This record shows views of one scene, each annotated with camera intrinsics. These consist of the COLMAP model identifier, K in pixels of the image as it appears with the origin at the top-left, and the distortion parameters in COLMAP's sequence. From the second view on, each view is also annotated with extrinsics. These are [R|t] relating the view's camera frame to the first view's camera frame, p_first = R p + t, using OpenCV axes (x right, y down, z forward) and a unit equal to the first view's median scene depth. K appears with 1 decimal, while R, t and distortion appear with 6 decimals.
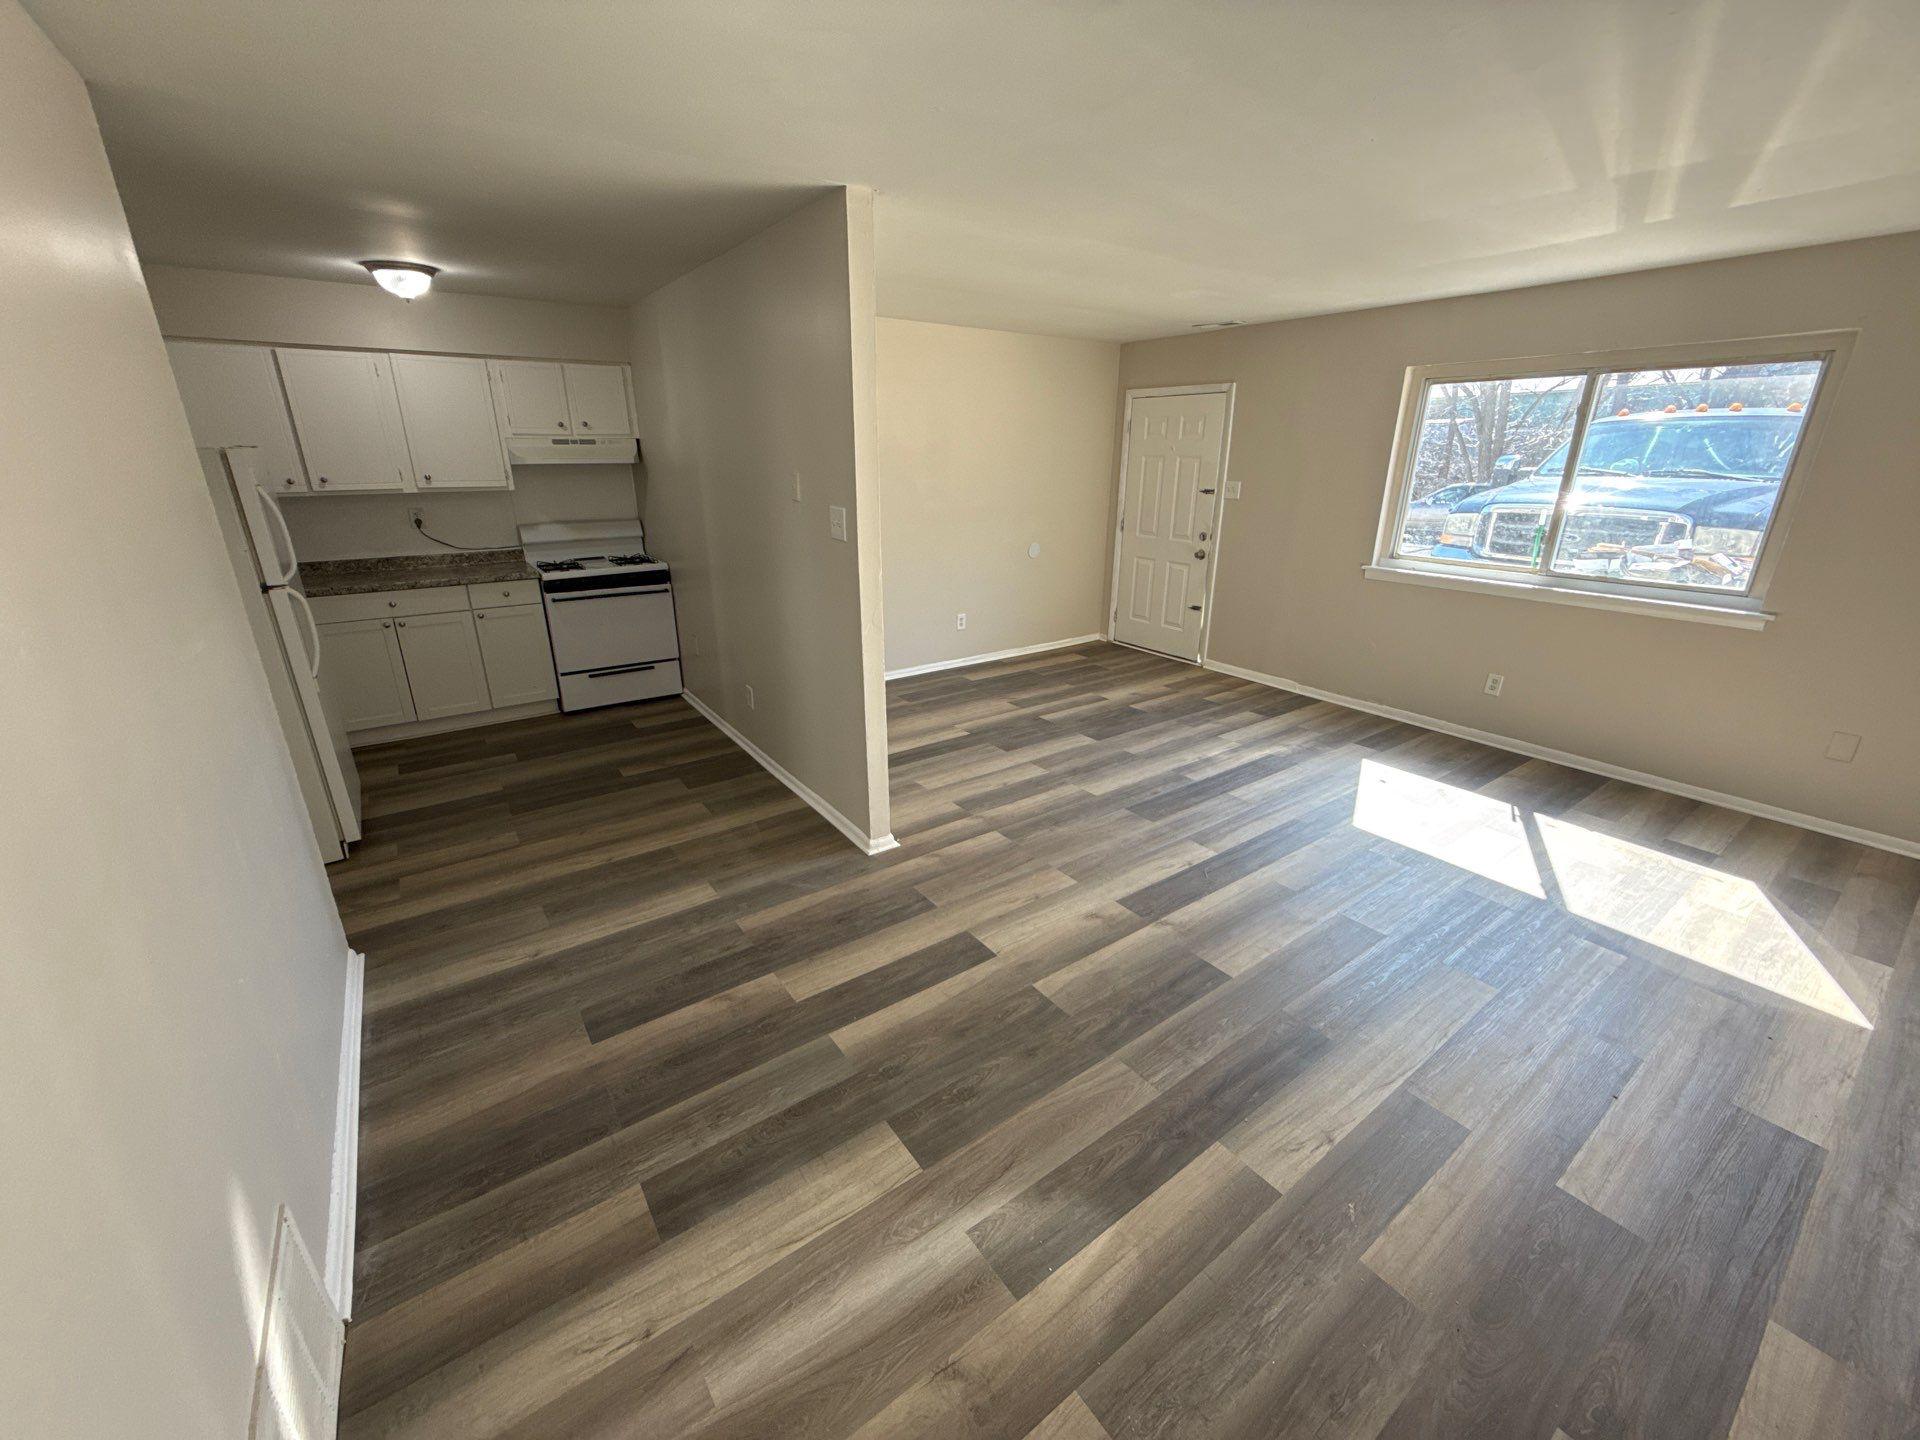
lens RADIAL K [[768.6, 0, 956.7], [0, 768.6, 720.2], [0, 0, 1]] dist [-0.001856, -0.000823]
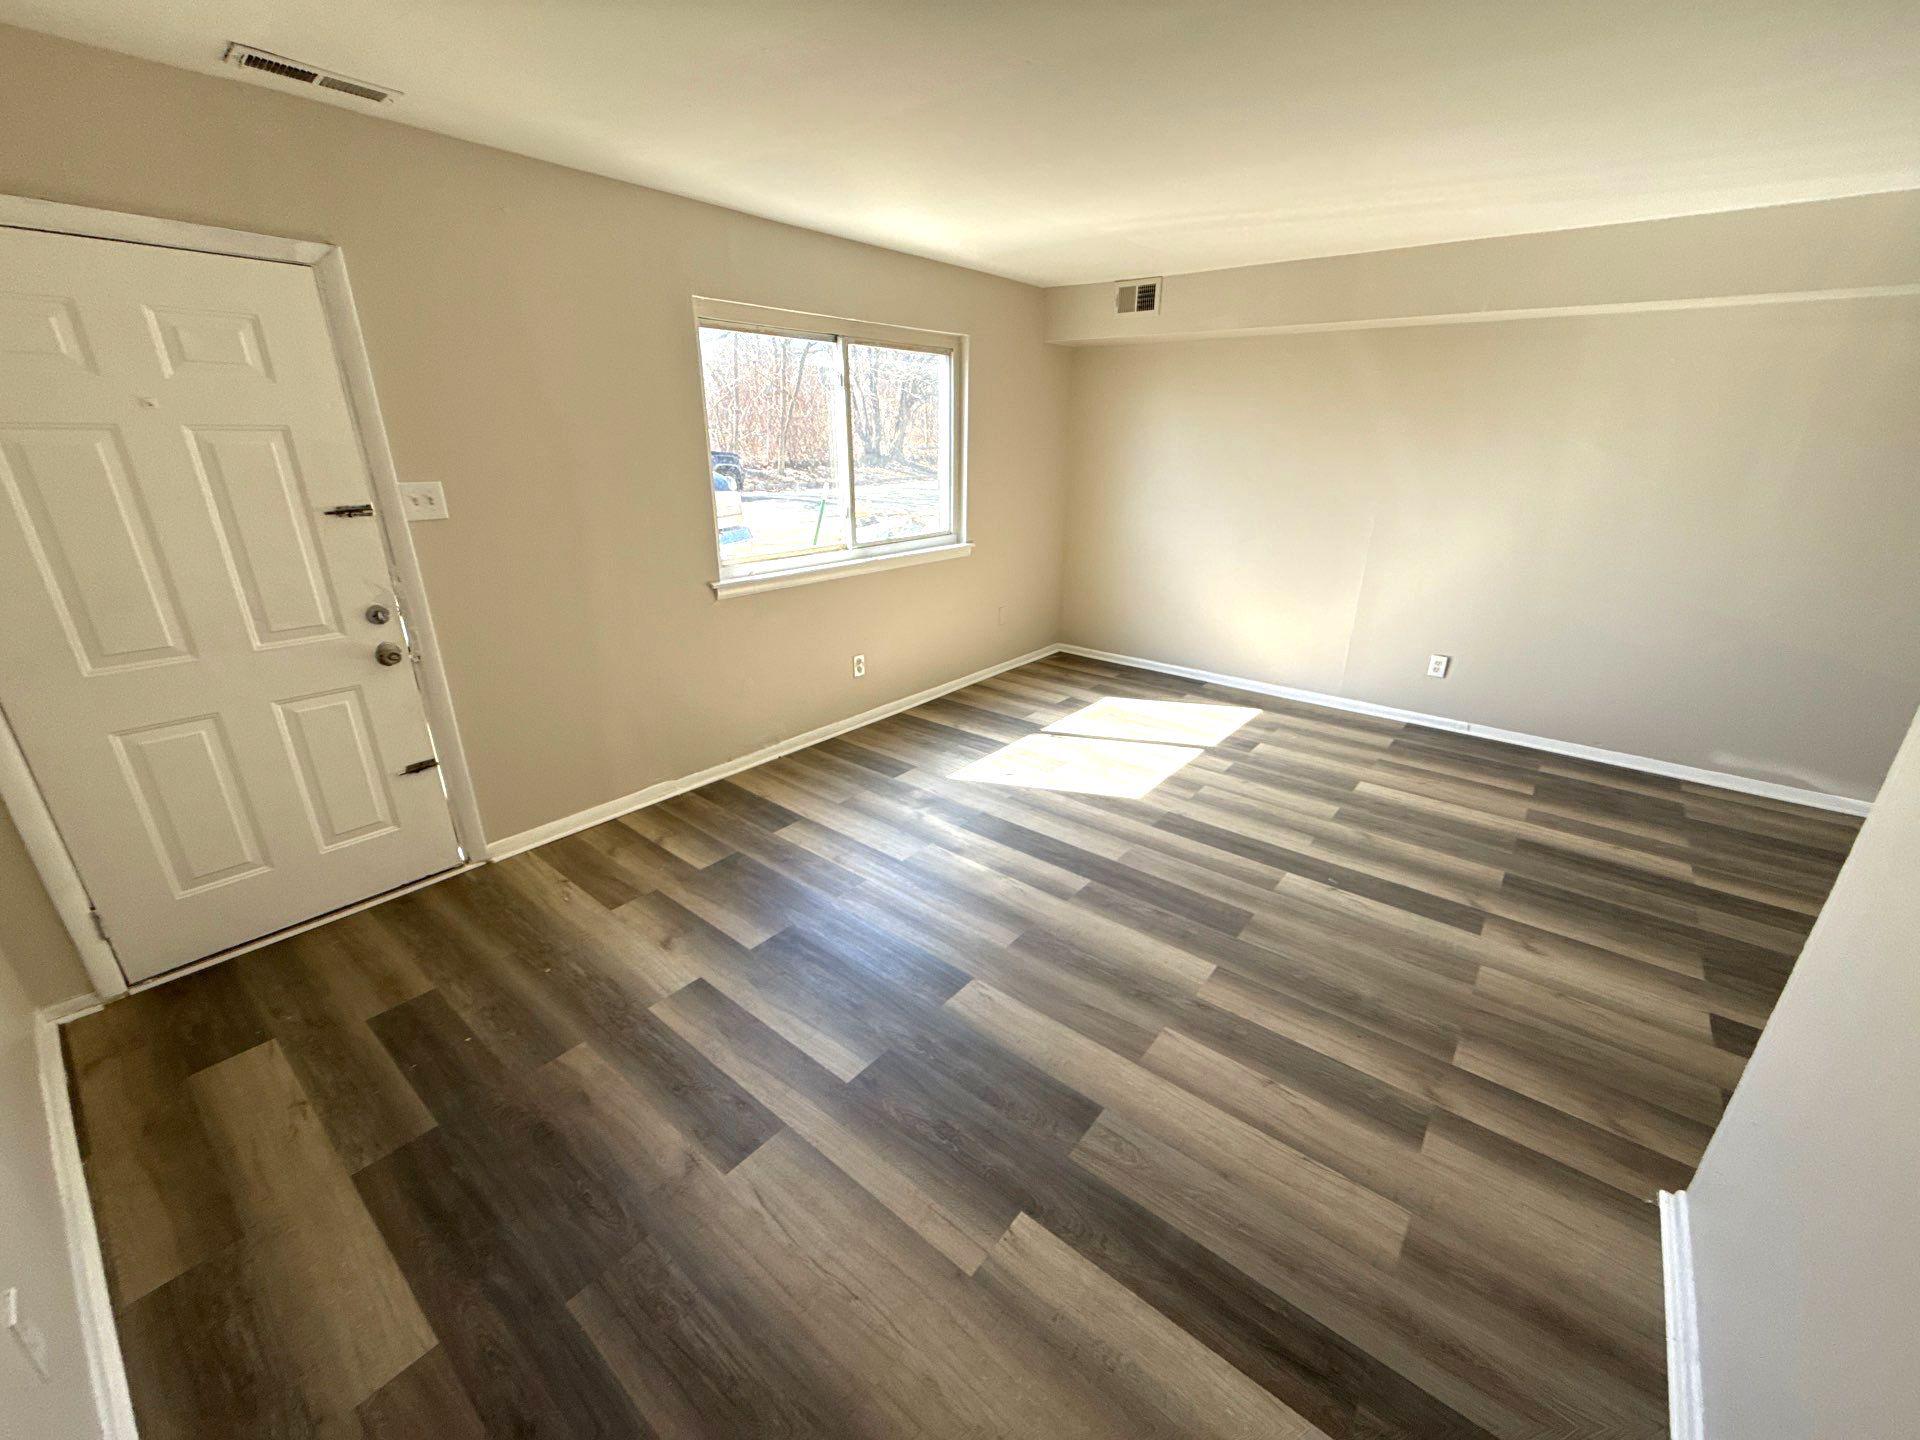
lens RADIAL K [[768.6, 0, 951.7], [0, 768.6, 720.9], [0, 0, 1]] dist [-0.001856, -0.000823]
pose [[-0.264853, -0.344978, 0.900468, -0.204637], [0.310836, 0.853427, 0.418382, -0.318381], [-0.912816, 0.390708, -0.118801, 0.926146]]
